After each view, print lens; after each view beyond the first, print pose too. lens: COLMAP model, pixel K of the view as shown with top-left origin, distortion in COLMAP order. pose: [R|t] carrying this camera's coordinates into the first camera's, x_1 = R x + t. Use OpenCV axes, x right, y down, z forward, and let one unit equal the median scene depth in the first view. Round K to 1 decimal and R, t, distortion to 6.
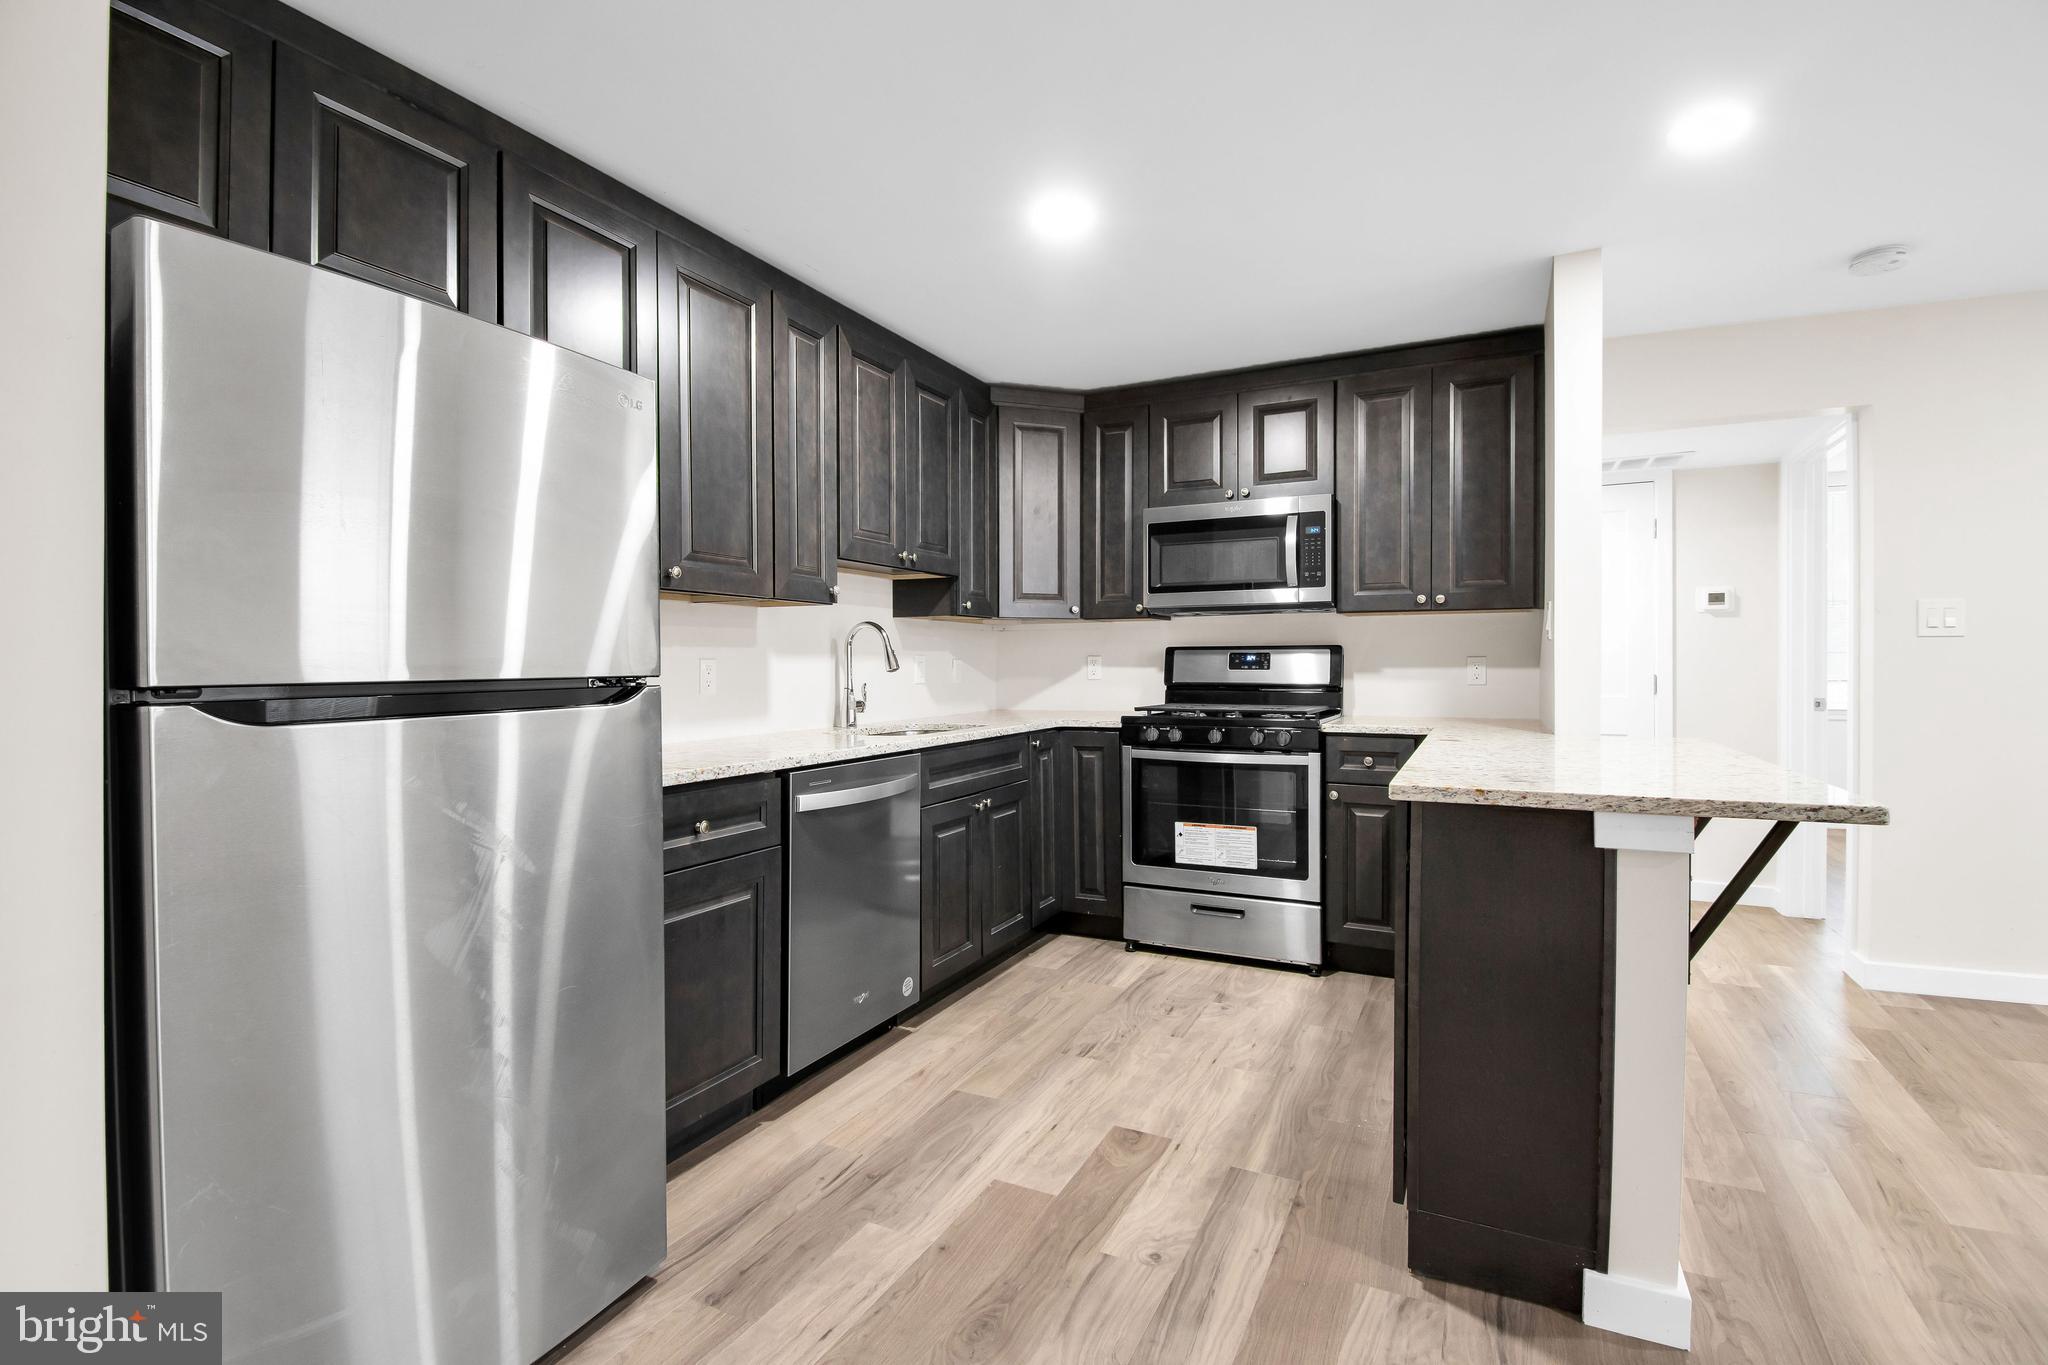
lens RADIAL K [[914.5, 0, 1025.5], [0, 914.5, 669.1], [0, 0, 1]] dist [-0.002562, -0.000850]
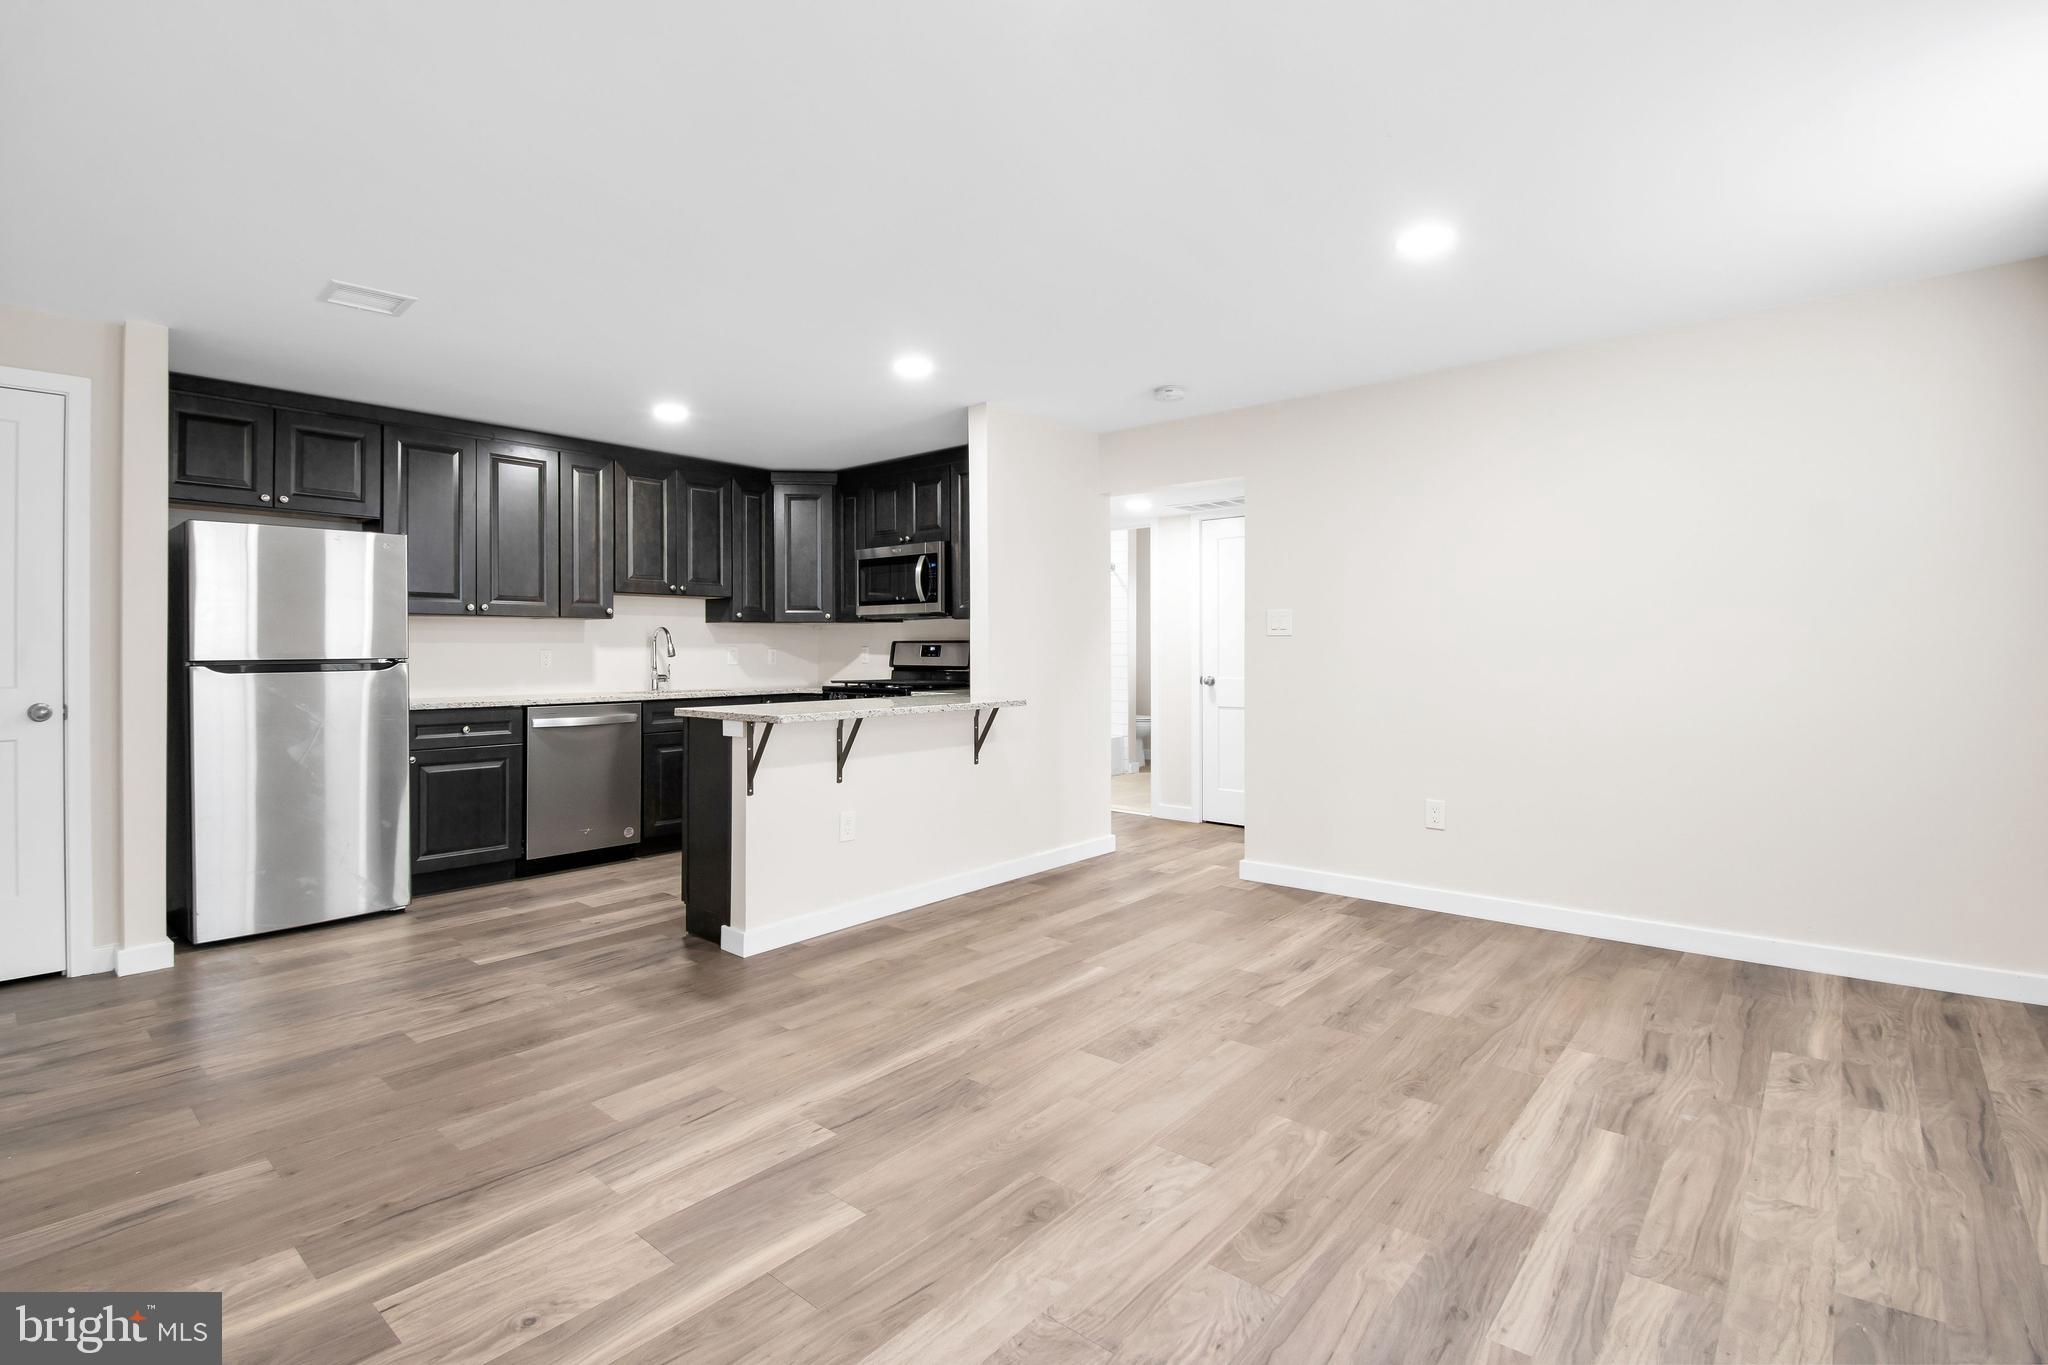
lens RADIAL K [[939.8, 0, 1022.4], [0, 939.8, 657.5], [0, 0, 1]] dist [0.000128, -0.000396]
pose [[0.968889, 0.004167, -0.247460, 0.847669], [-0.003816, 0.999991, 0.001897, -0.002235], [0.247466, -0.000894, 0.968896, -0.471059]]
